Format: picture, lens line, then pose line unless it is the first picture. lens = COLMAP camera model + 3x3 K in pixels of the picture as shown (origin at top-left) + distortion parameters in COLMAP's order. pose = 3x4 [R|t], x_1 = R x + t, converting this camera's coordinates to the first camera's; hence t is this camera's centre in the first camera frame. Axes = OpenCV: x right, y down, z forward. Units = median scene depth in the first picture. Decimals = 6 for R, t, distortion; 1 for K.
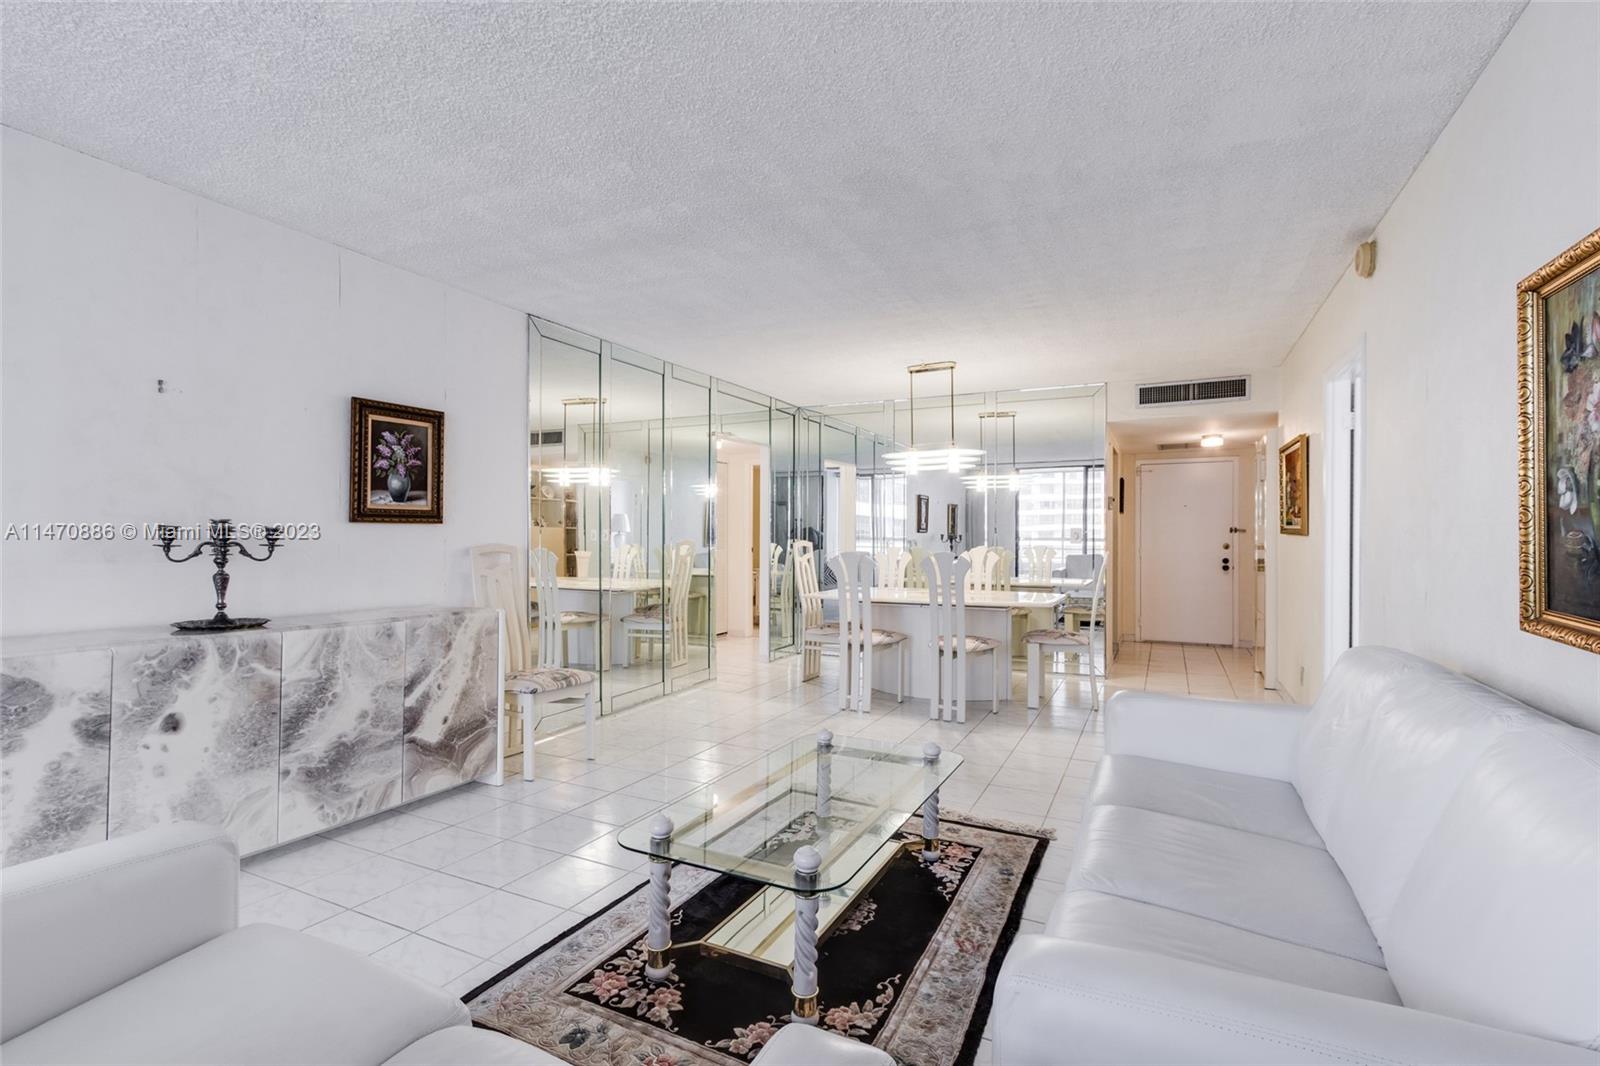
lens RADIAL K [[744.4, 0, 800.7], [0, 744.4, 537.5], [0, 0, 1]] dist [-0.001051, -0.000137]
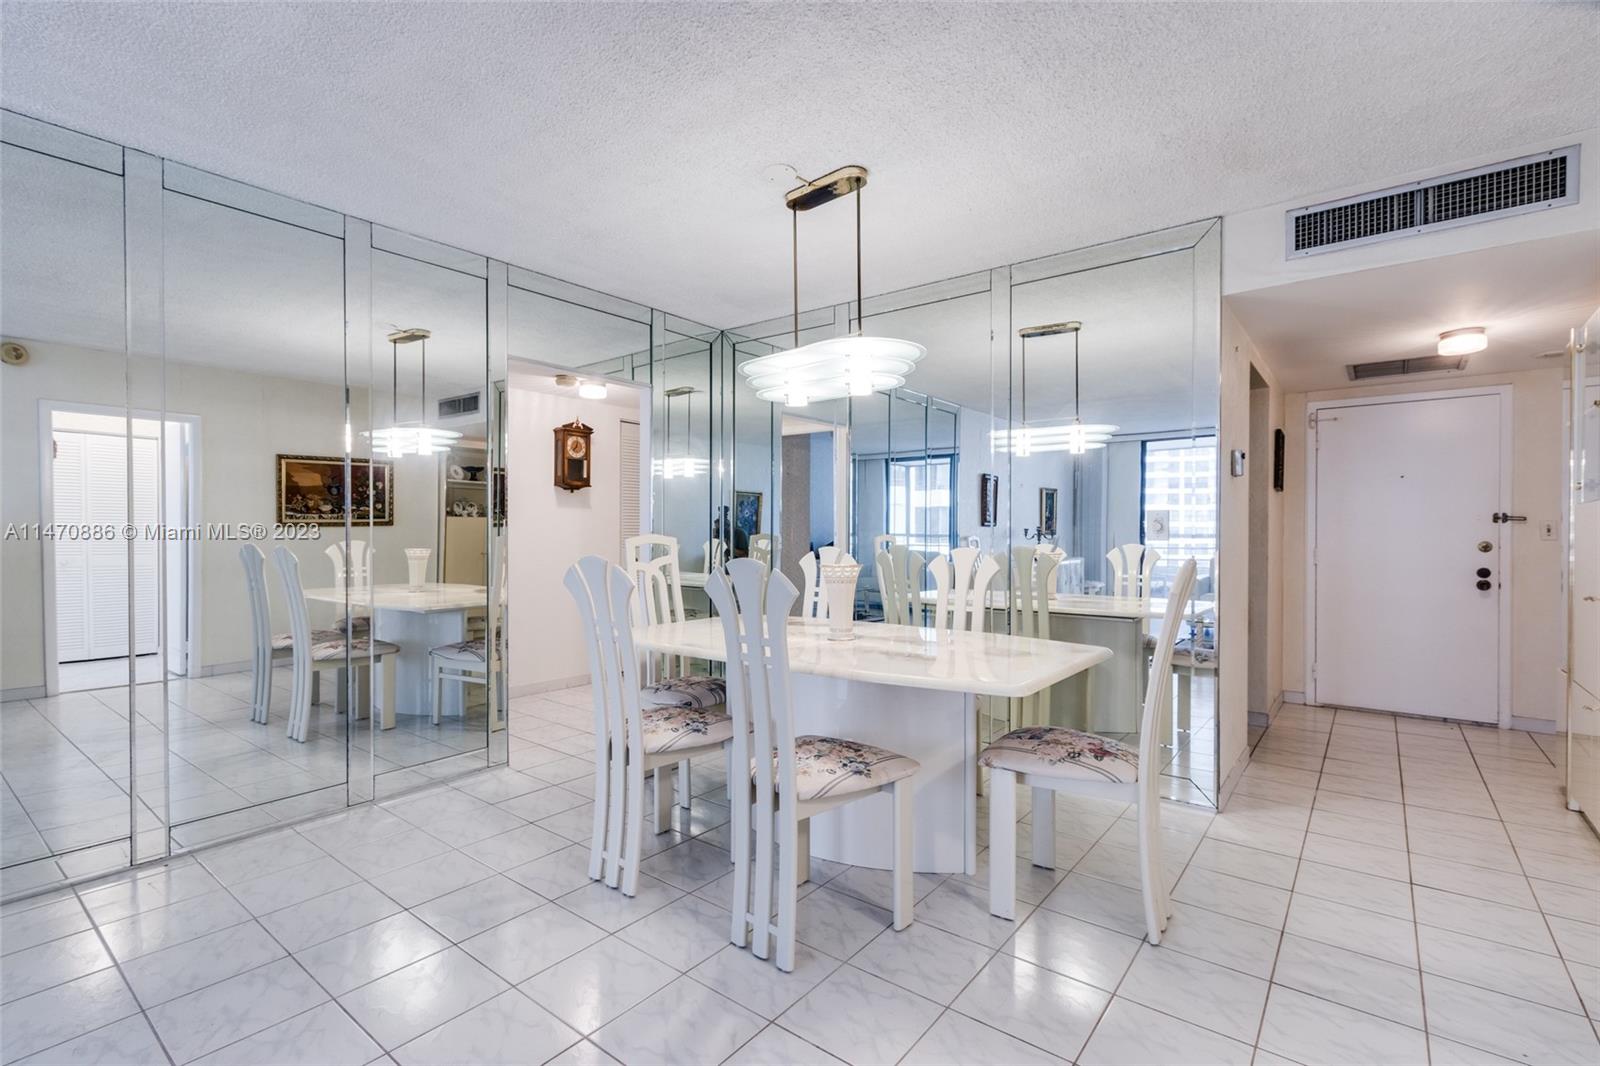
lens RADIAL K [[744.4, 0, 791.4], [0, 744.4, 538.0], [0, 0, 1]] dist [-0.001051, -0.000137]
pose [[0.978478, 0.001892, -0.206345, 0.237737], [-0.001142, 0.999992, 0.003750, 0.004960], [0.206350, -0.003434, 0.978472, 0.464594]]
